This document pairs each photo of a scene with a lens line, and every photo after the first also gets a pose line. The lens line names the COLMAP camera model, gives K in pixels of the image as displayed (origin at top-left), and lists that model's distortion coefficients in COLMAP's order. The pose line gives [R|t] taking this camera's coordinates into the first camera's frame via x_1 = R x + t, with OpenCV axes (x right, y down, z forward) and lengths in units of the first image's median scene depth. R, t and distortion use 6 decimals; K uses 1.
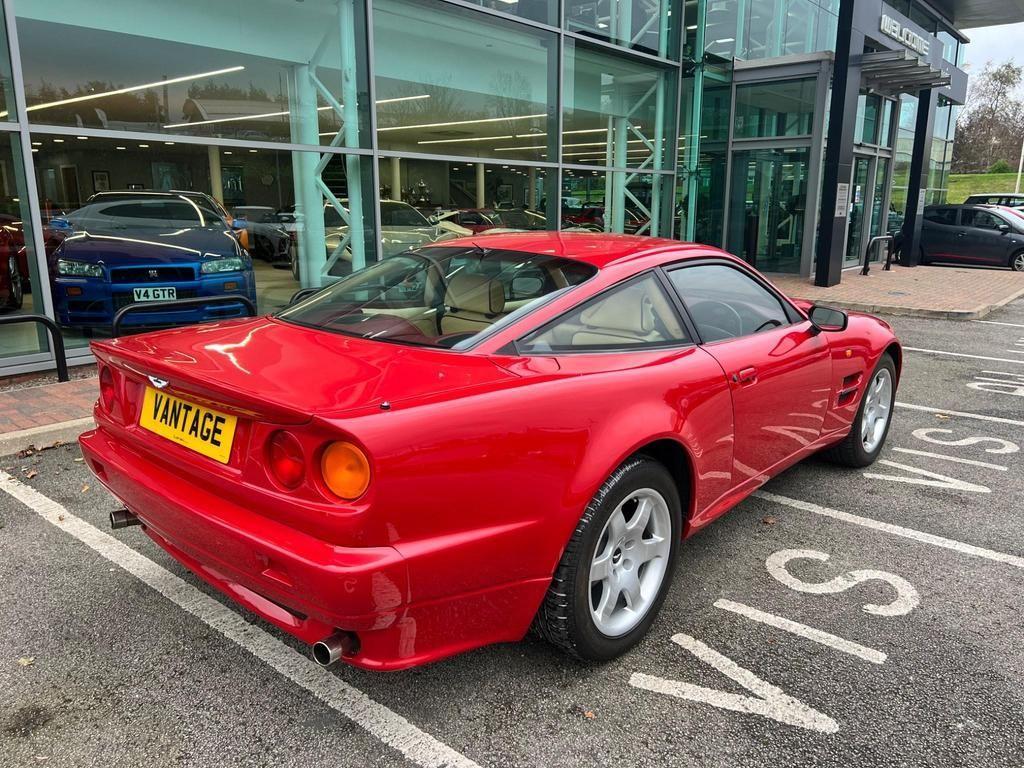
lens RADIAL K [[770.4, 0, 521.1], [0, 770.4, 383.0], [0, 0, 1]] dist [0.054218, -0.058269]
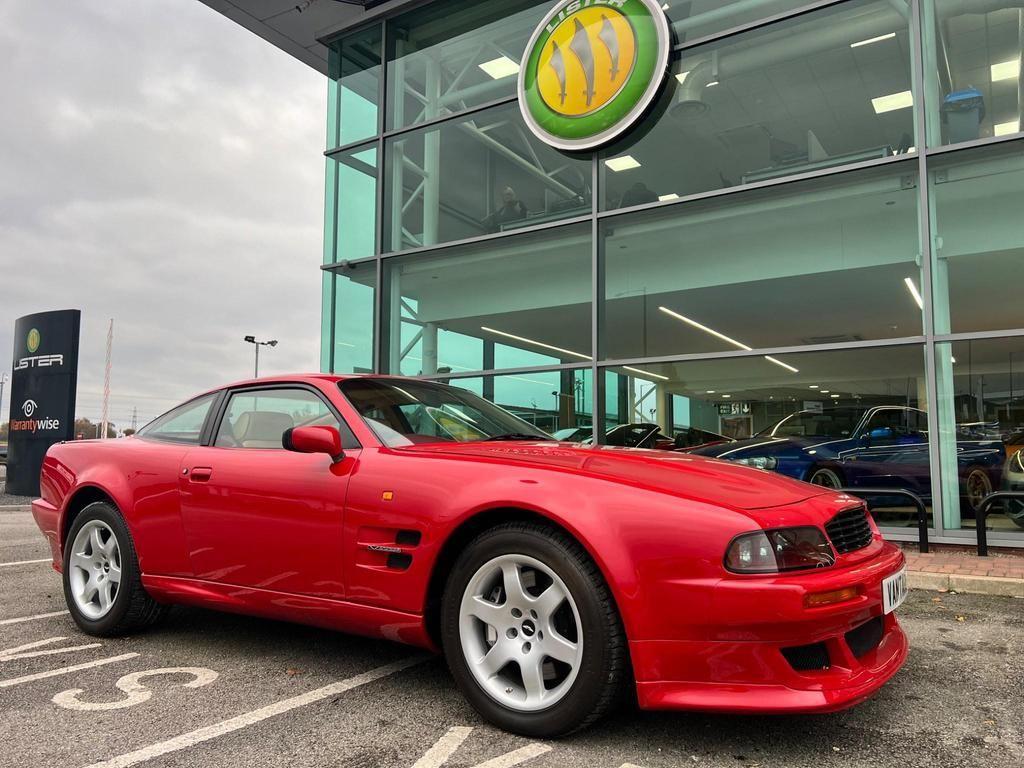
lens RADIAL K [[770.4, 0, 521.8], [0, 770.4, 391.2], [0, 0, 1]] dist [0.054218, -0.058269]
pose [[0.122070, -0.098944, -0.987577, 0.611830], [-0.229373, 0.965271, -0.125061, -0.037918], [0.965654, 0.241790, 0.095136, 0.534465]]
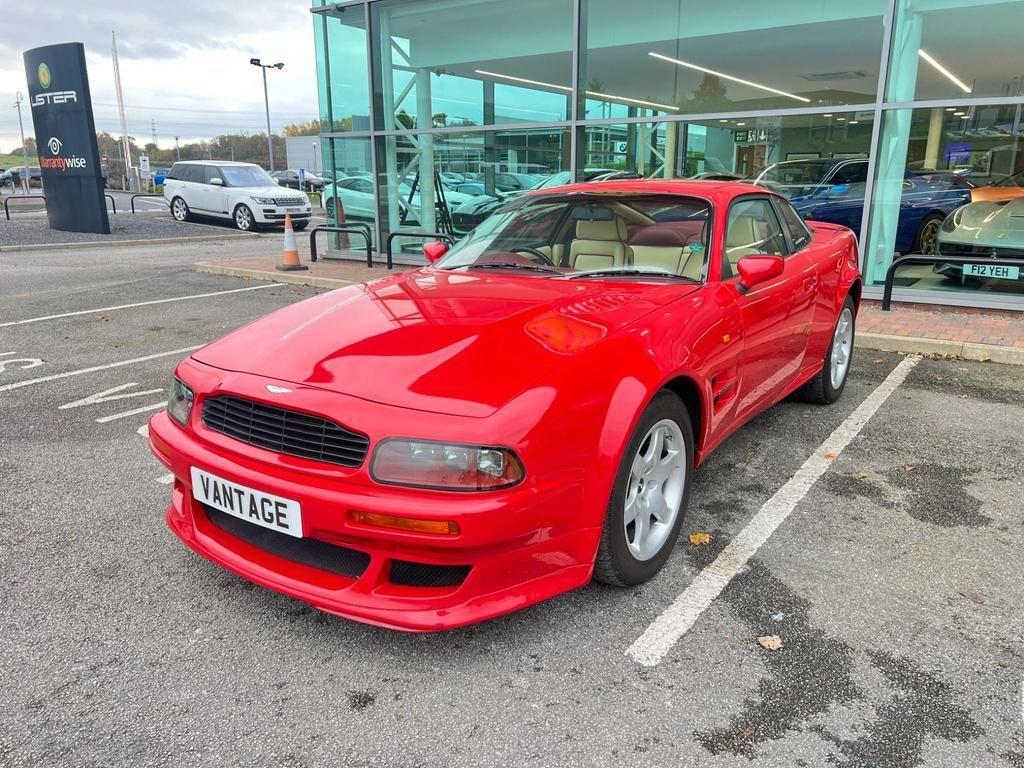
lens RADIAL K [[770.4, 0, 512.6], [0, 770.4, 390.1], [0, 0, 1]] dist [0.054218, -0.058269]
pose [[0.071746, 0.257354, -0.963650, 0.756213], [-0.224044, 0.945609, 0.235855, -0.113416], [0.971935, 0.198978, 0.125502, 0.575891]]
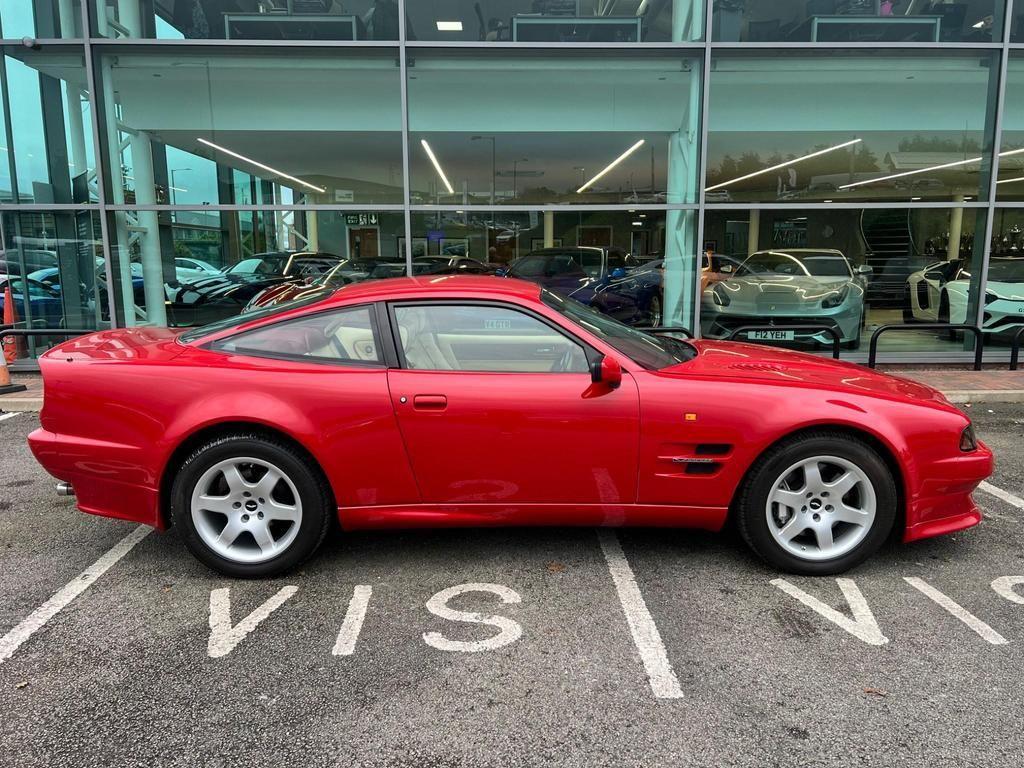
lens RADIAL K [[770.4, 0, 514.4], [0, 770.4, 387.7], [0, 0, 1]] dist [0.054218, -0.058269]
pose [[0.656612, 0.120069, -0.744610, 0.486489], [-0.164198, 0.986324, 0.014252, -0.026764], [0.736138, 0.112905, 0.667348, 0.137744]]
